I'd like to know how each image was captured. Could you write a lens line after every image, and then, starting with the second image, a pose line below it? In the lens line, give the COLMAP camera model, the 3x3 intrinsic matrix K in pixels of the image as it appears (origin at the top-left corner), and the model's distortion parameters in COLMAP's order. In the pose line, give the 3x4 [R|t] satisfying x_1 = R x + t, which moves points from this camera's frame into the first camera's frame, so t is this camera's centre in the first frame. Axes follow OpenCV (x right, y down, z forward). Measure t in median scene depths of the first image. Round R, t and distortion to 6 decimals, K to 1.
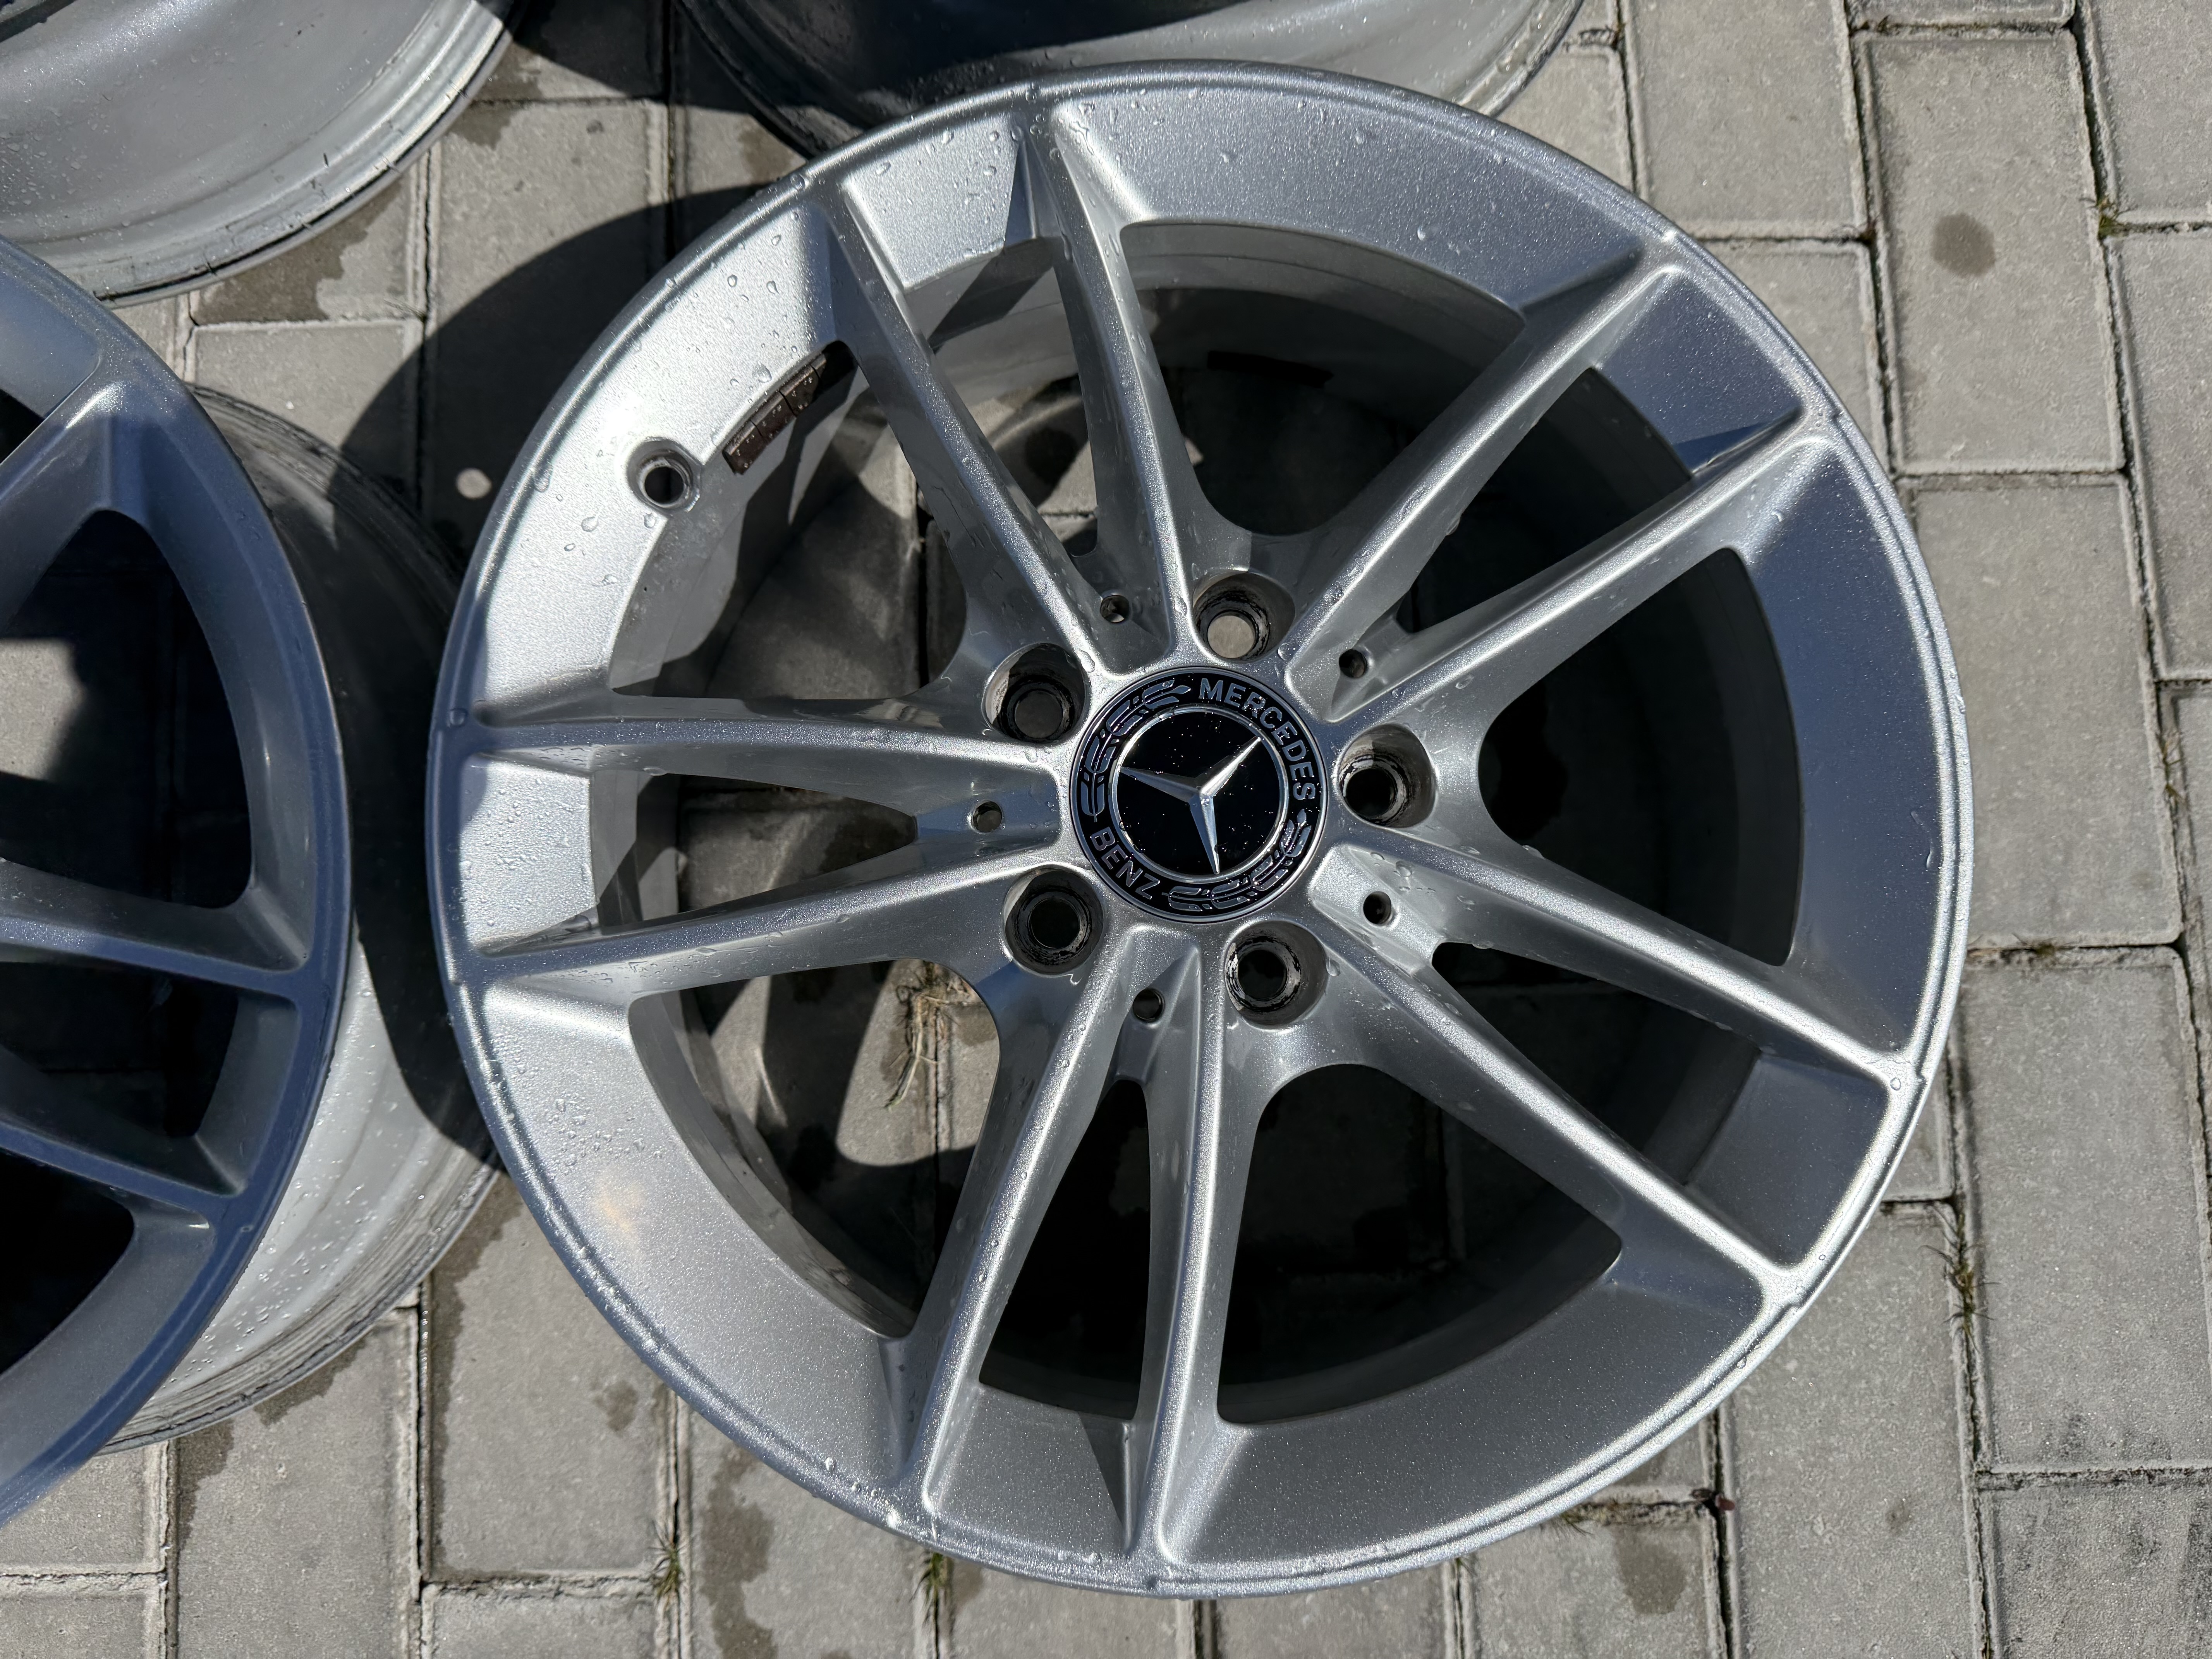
lens RADIAL K [[1578.5, 0, 1141.2], [0, 1578.5, 845.4], [0, 0, 1]] dist [-0.009657, -0.000527]
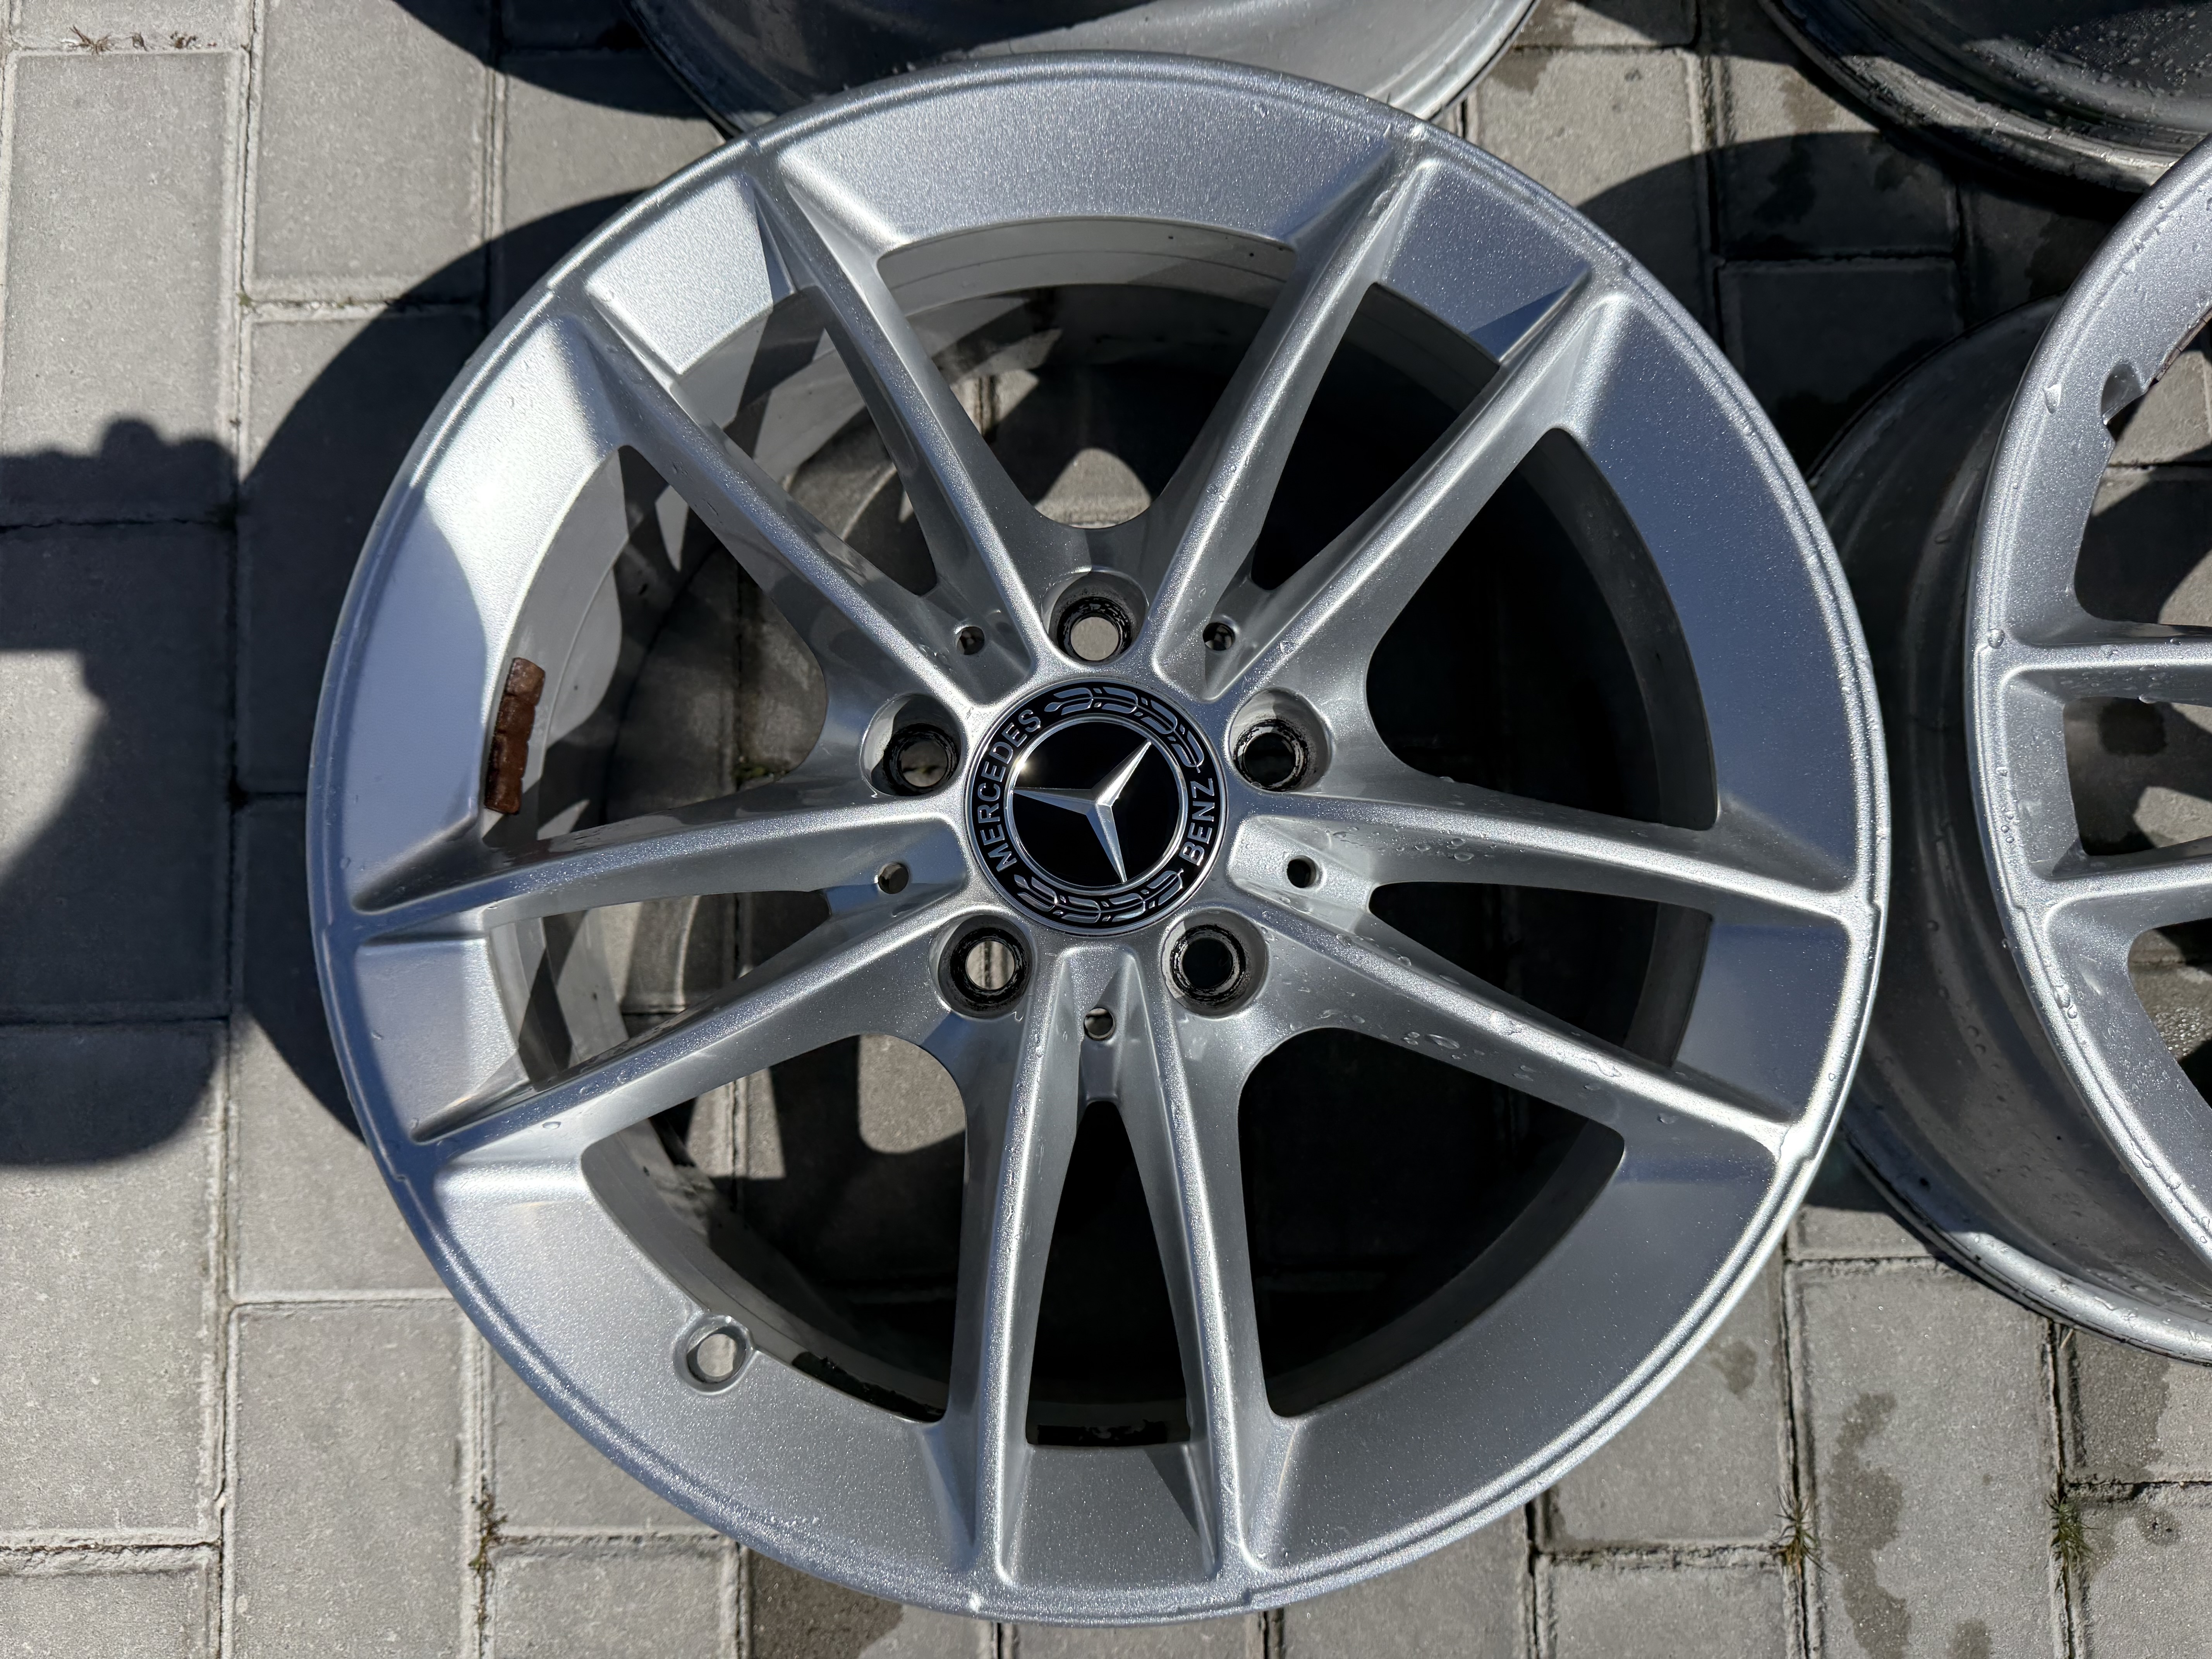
lens RADIAL K [[1535.8, 0, 1103.6], [0, 1535.8, 824.4], [0, 0, 1]] dist [-0.003451, 0.001513]
pose [[0.999683, 0.005736, 0.024504, -0.705857], [-0.005293, 0.999822, -0.018116, 0.035662], [-0.024603, 0.017981, 0.999536, 0.049967]]
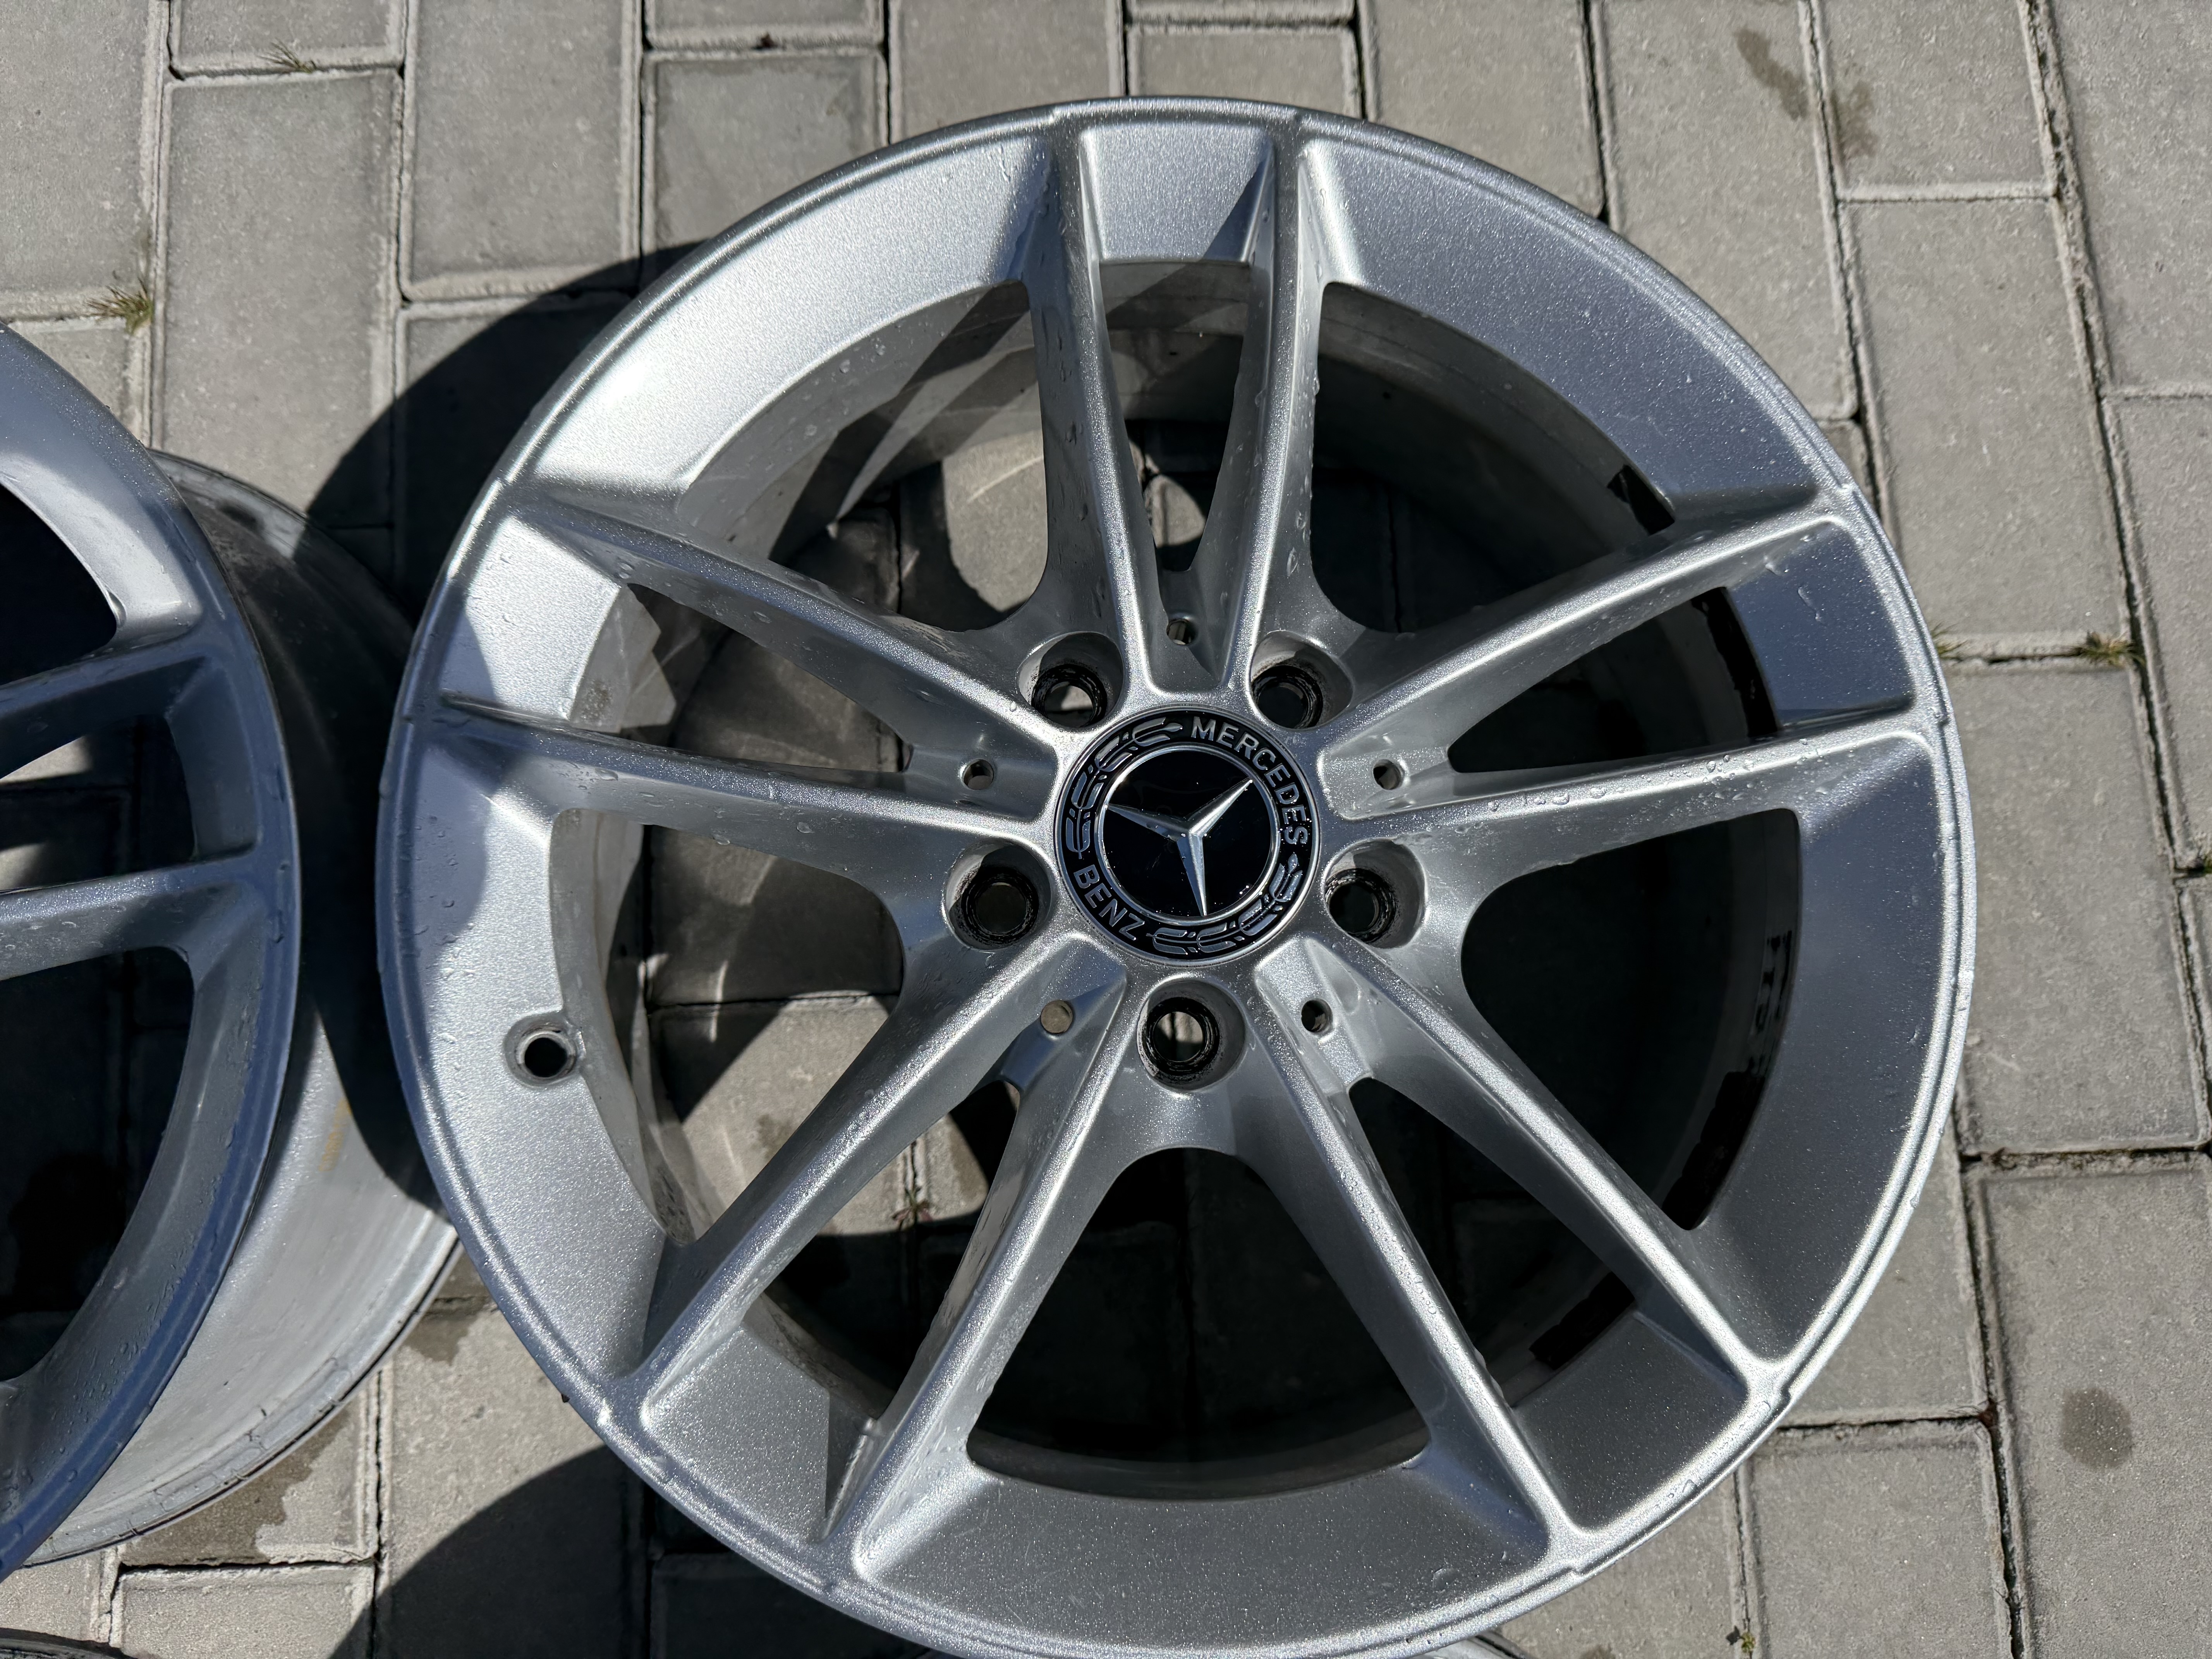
lens RADIAL K [[1576.6, 0, 1124.9], [0, 1576.6, 817.1], [0, 0, 1]] dist [0.000314, -0.006864]
pose [[0.999734, -0.022515, -0.005038, -0.016115], [0.022453, 0.999675, -0.012052, -0.739628], [0.005308, 0.011935, 0.999915, 0.101119]]
